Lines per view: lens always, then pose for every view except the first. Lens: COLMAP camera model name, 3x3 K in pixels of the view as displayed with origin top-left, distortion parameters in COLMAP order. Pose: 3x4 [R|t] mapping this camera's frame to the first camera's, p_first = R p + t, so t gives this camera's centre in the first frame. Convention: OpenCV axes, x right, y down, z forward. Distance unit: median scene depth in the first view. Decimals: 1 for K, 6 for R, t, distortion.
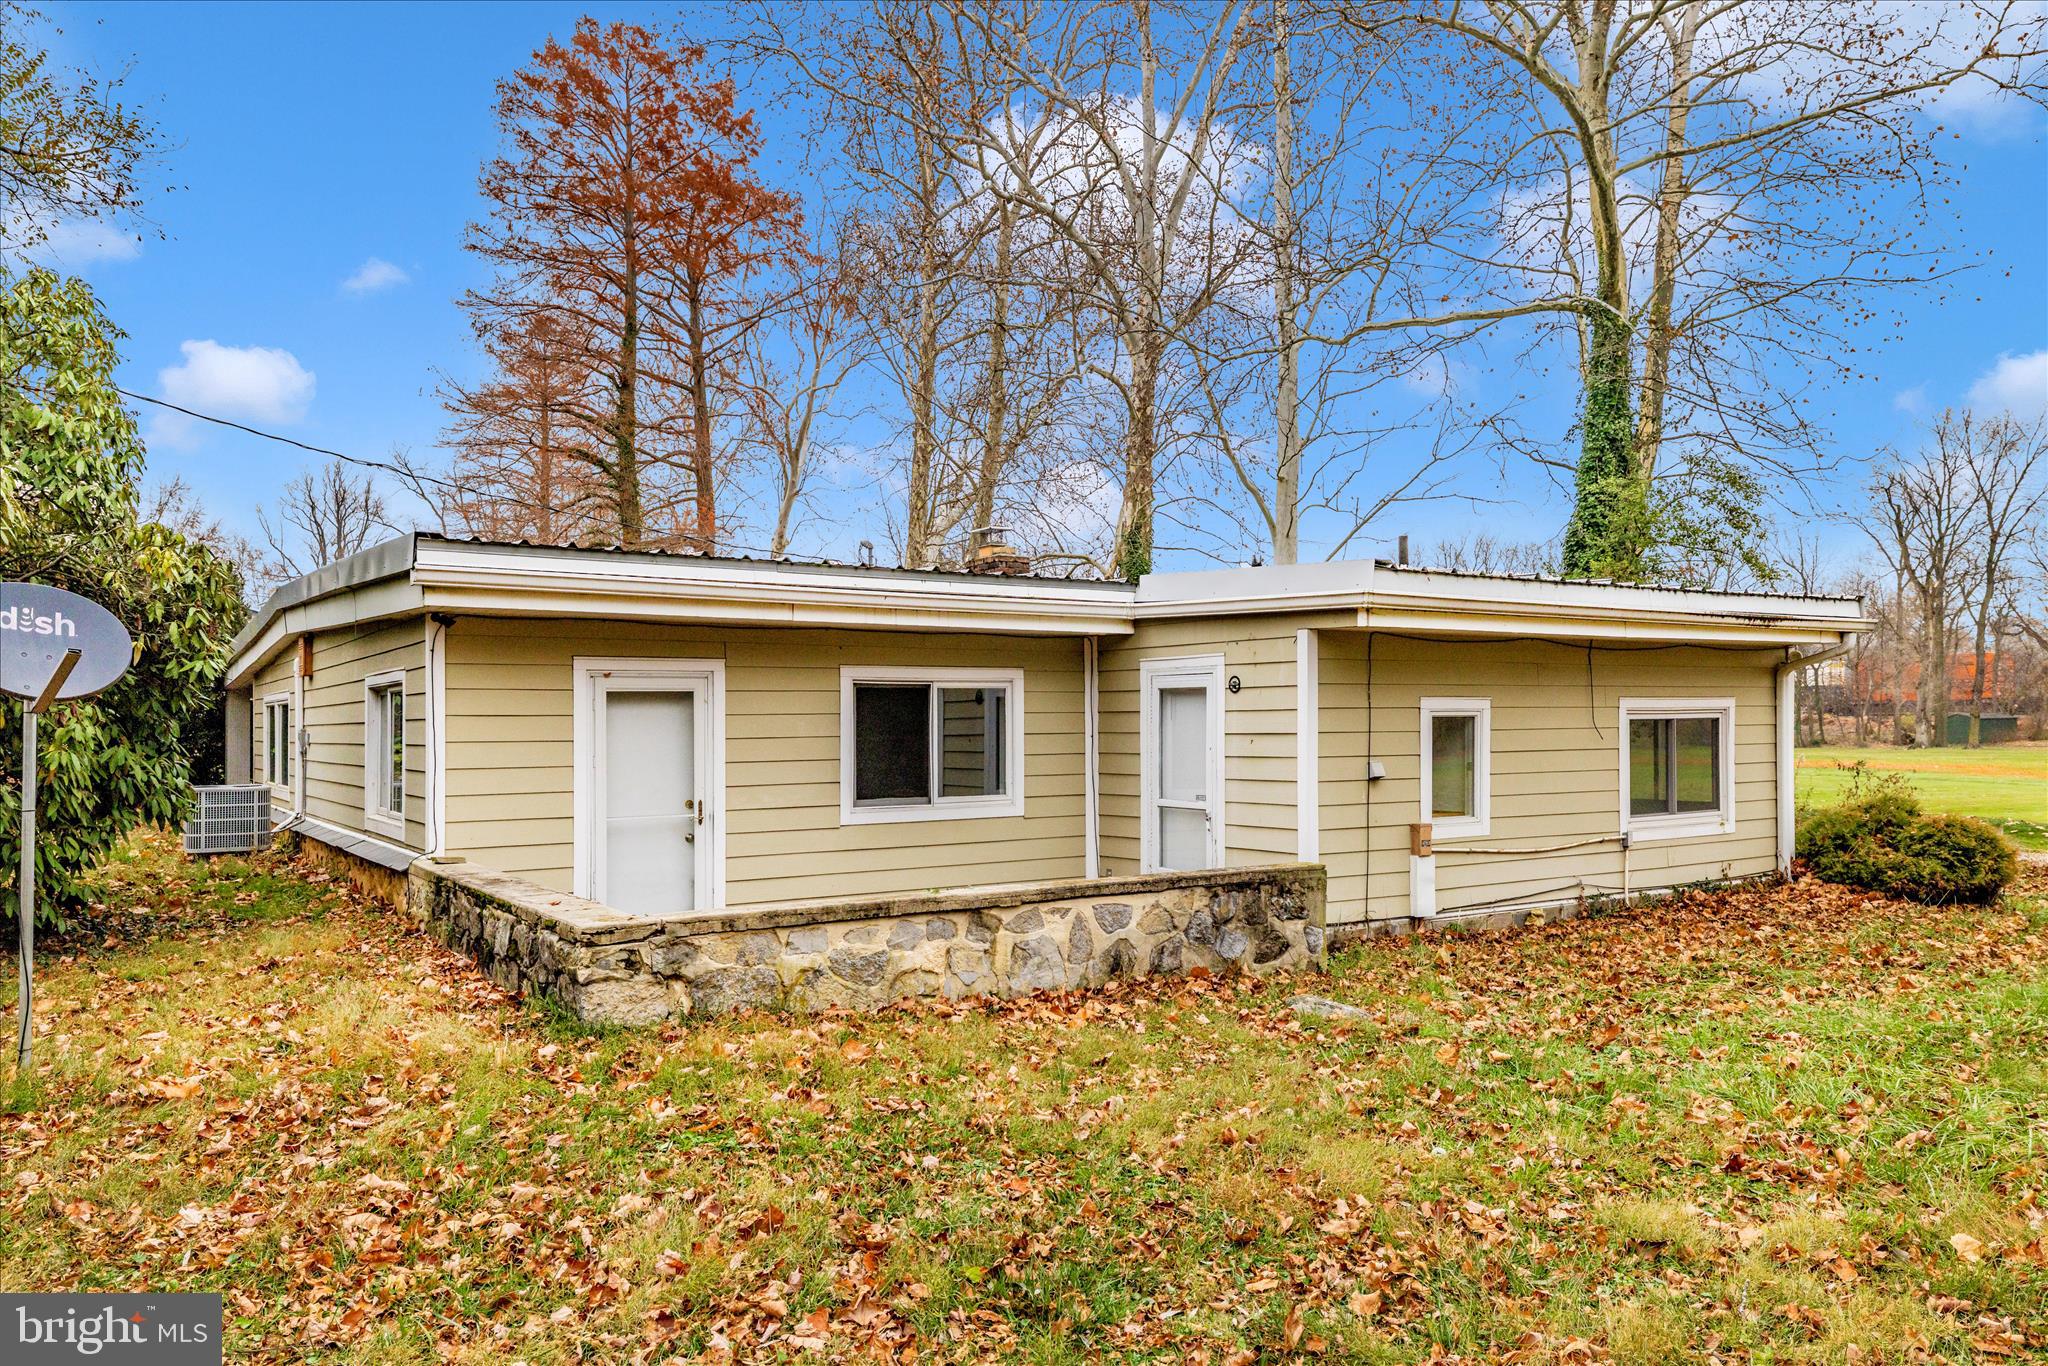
lens RADIAL K [[1438.9, 0, 1024.0], [0, 1438.9, 720.4], [0, 0, 1]] dist [-0.001294, 0.000193]
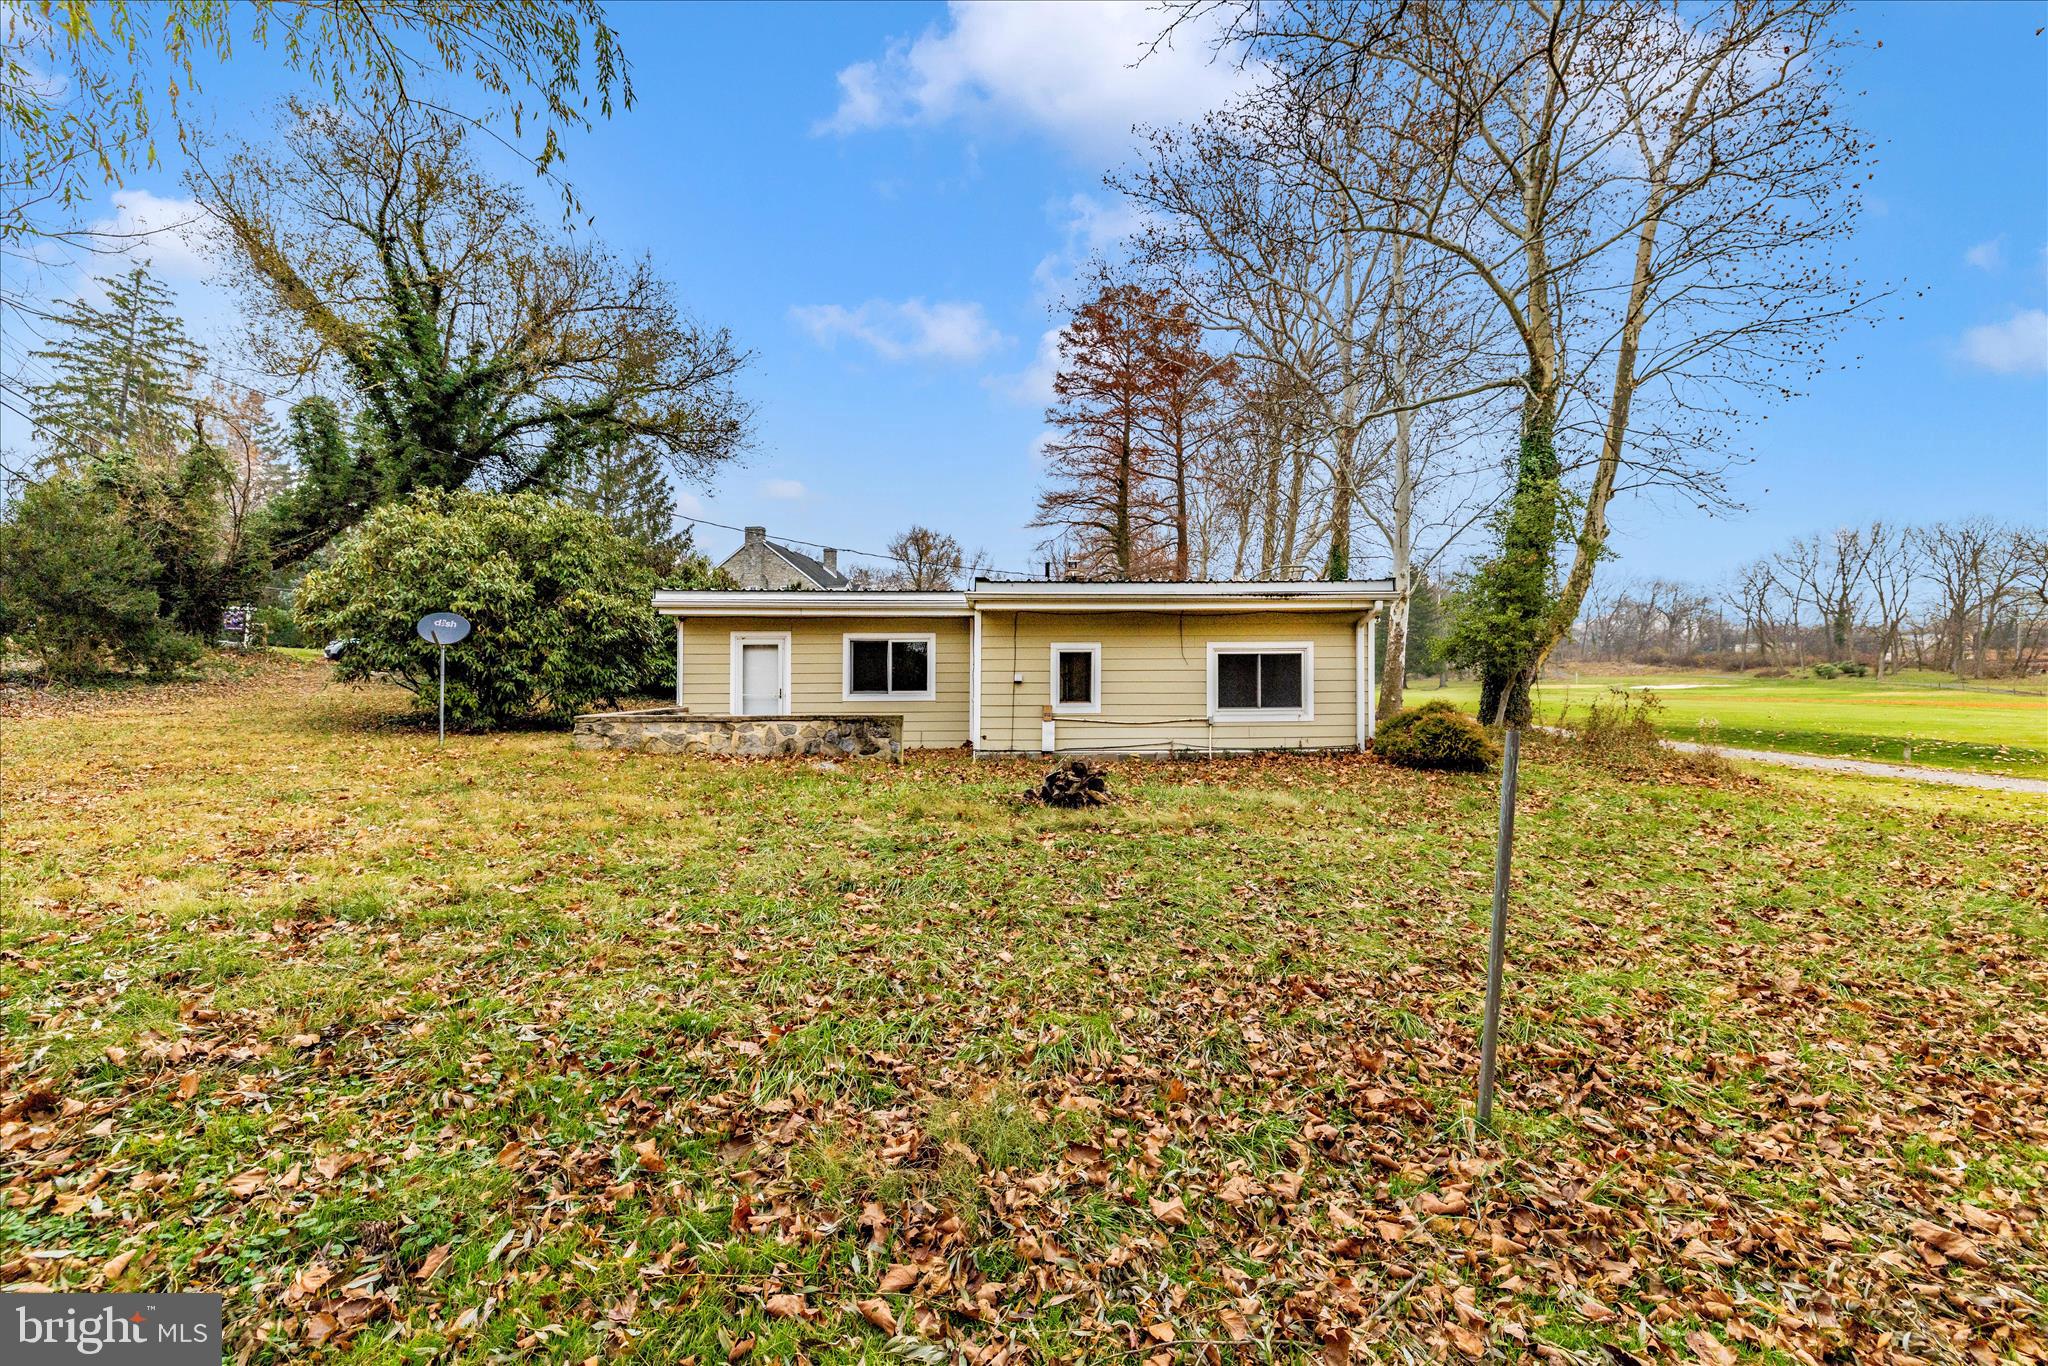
lens RADIAL K [[887.3, 0, 1028.9], [0, 887.3, 670.4], [0, 0, 1]] dist [-0.001749, 0.000453]
pose [[0.850110, 0.000527, -0.526605, 0.855914], [-0.002444, 0.999993, -0.002944, 0.025554], [0.526600, 0.003790, 0.850105, -0.066117]]
